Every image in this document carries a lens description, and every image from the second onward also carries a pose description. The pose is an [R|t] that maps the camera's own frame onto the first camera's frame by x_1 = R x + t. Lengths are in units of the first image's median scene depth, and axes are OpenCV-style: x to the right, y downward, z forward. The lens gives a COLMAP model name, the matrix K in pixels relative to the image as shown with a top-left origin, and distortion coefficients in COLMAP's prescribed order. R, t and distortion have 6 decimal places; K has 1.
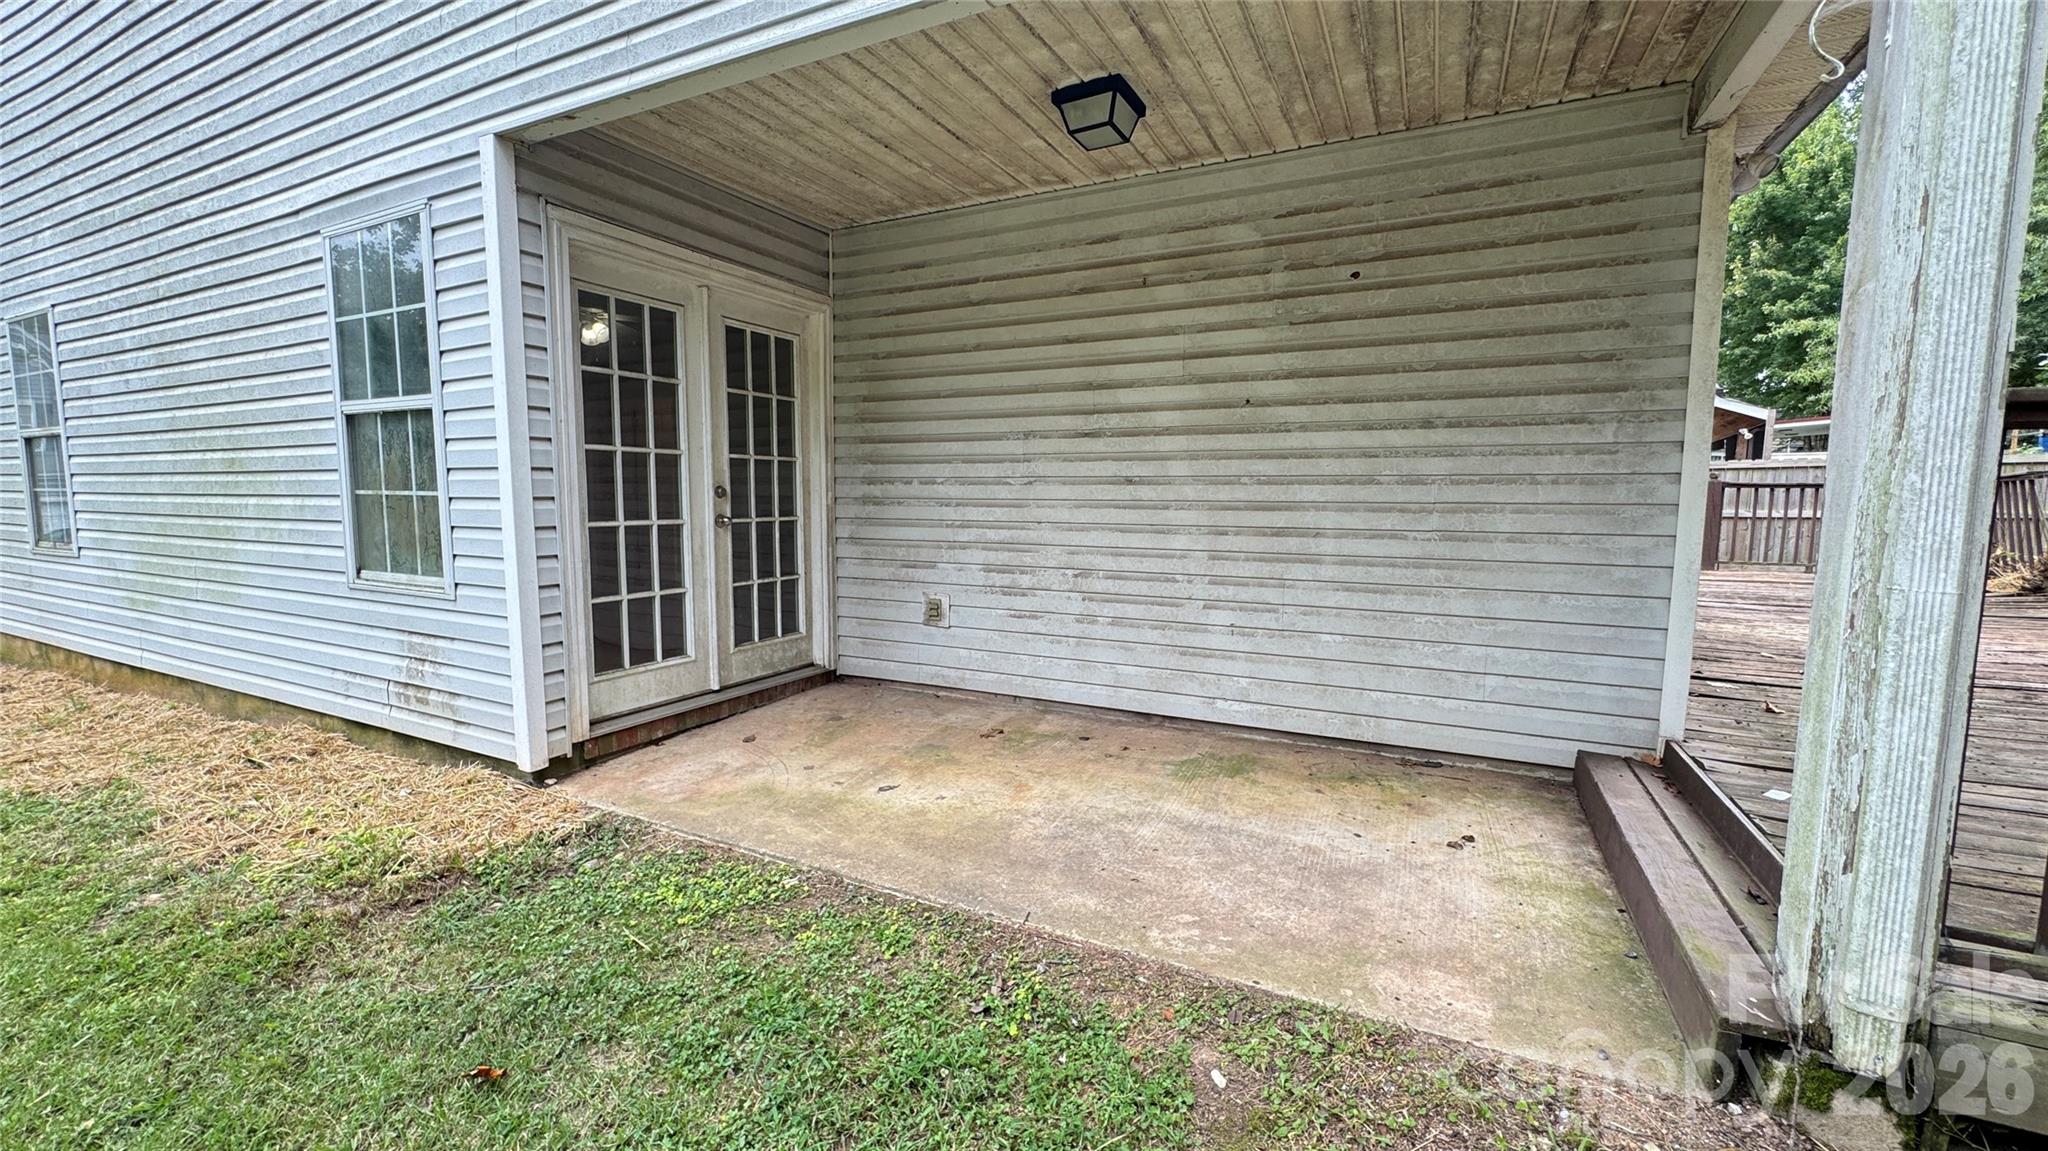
lens RADIAL K [[815.6, 0, 1022.7], [0, 815.6, 572.4], [0, 0, 1]] dist [-0.002938, -0.000217]
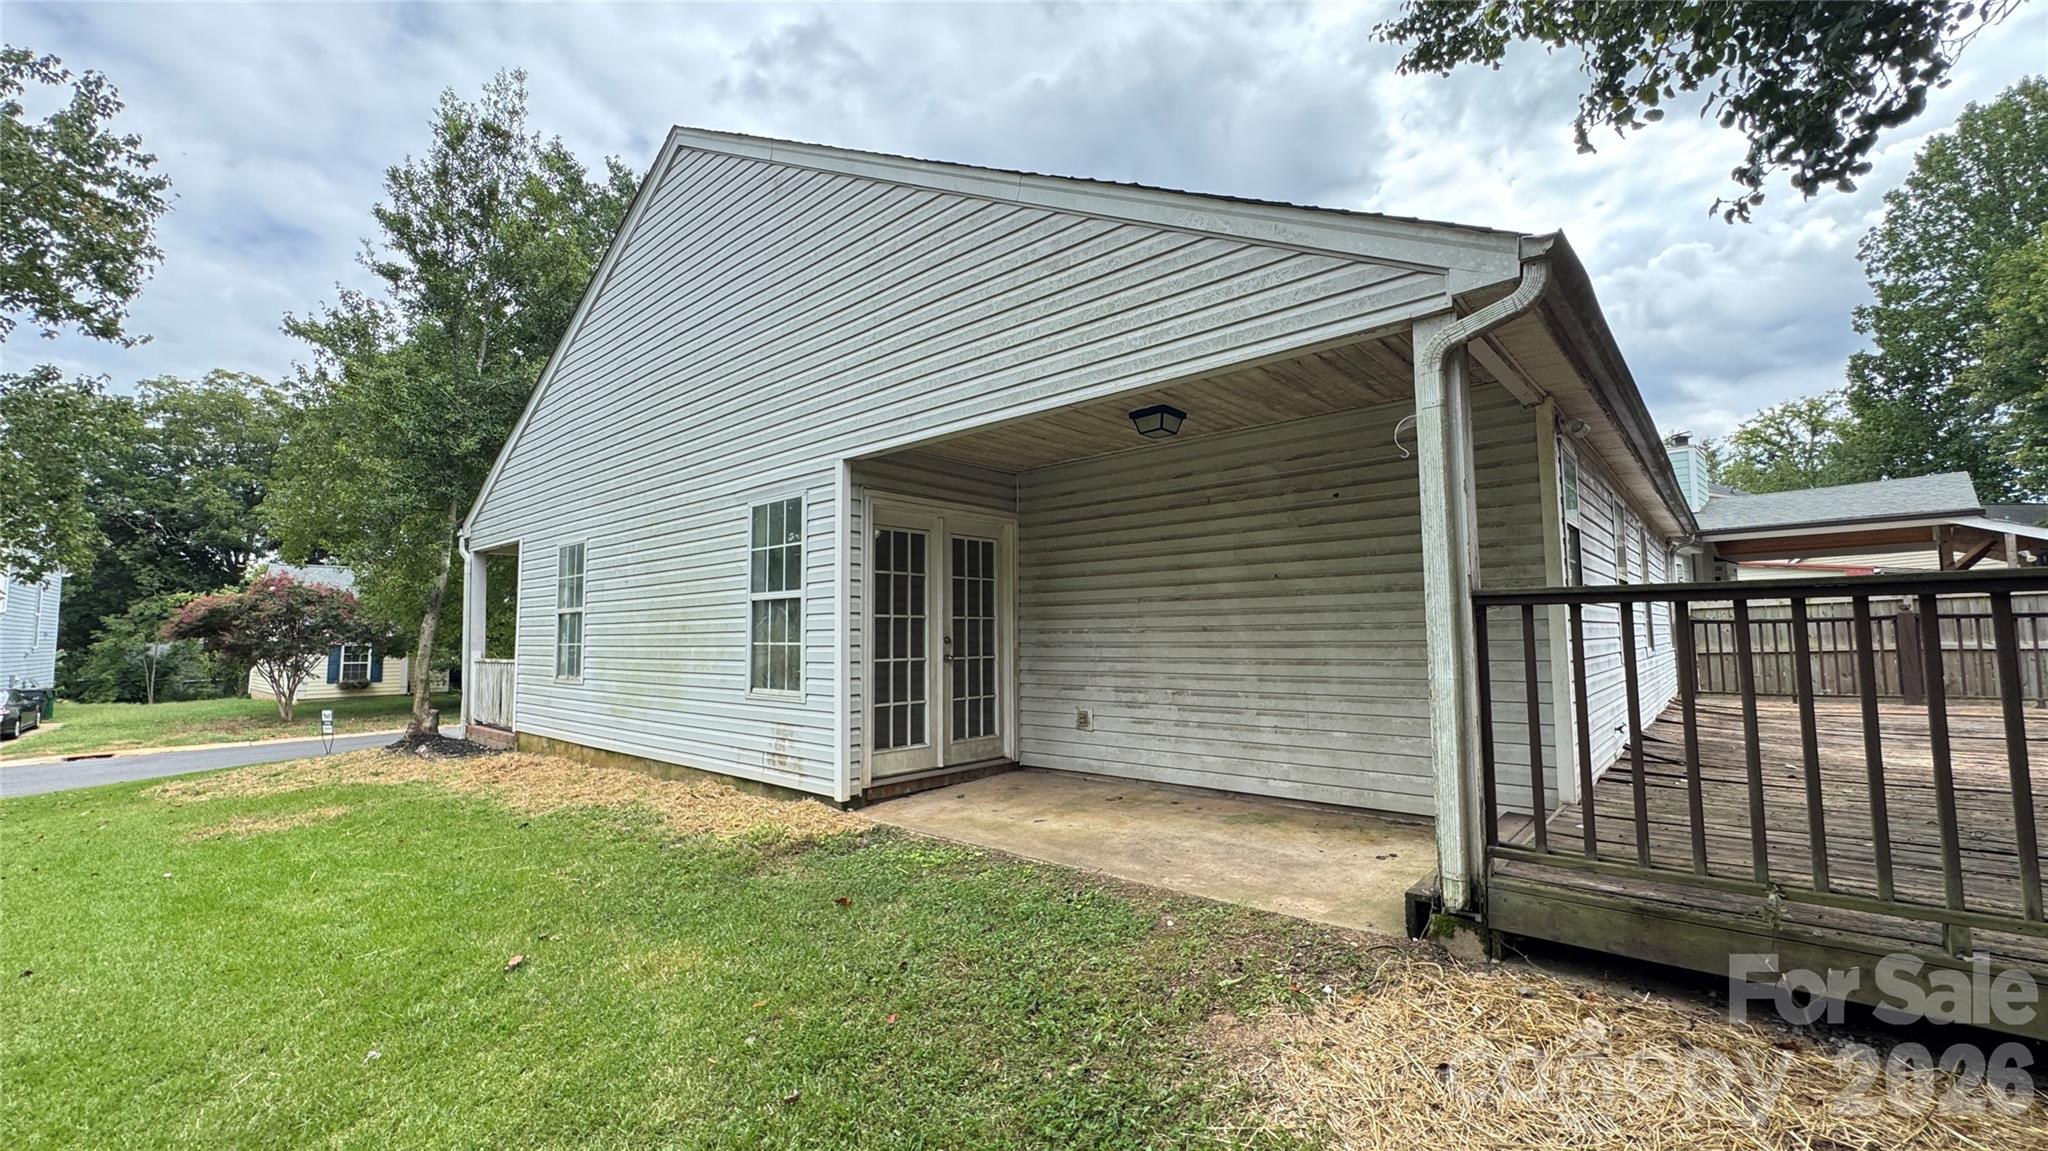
lens RADIAL K [[815.6, 0, 1022.7], [0, 815.6, 572.4], [0, 0, 1]] dist [-0.002938, -0.000217]
pose [[0.966676, -0.035860, -0.253478, 0.198772], [-0.008830, 0.984881, -0.173008, 0.049421], [0.255850, 0.169481, 0.951744, -0.552285]]
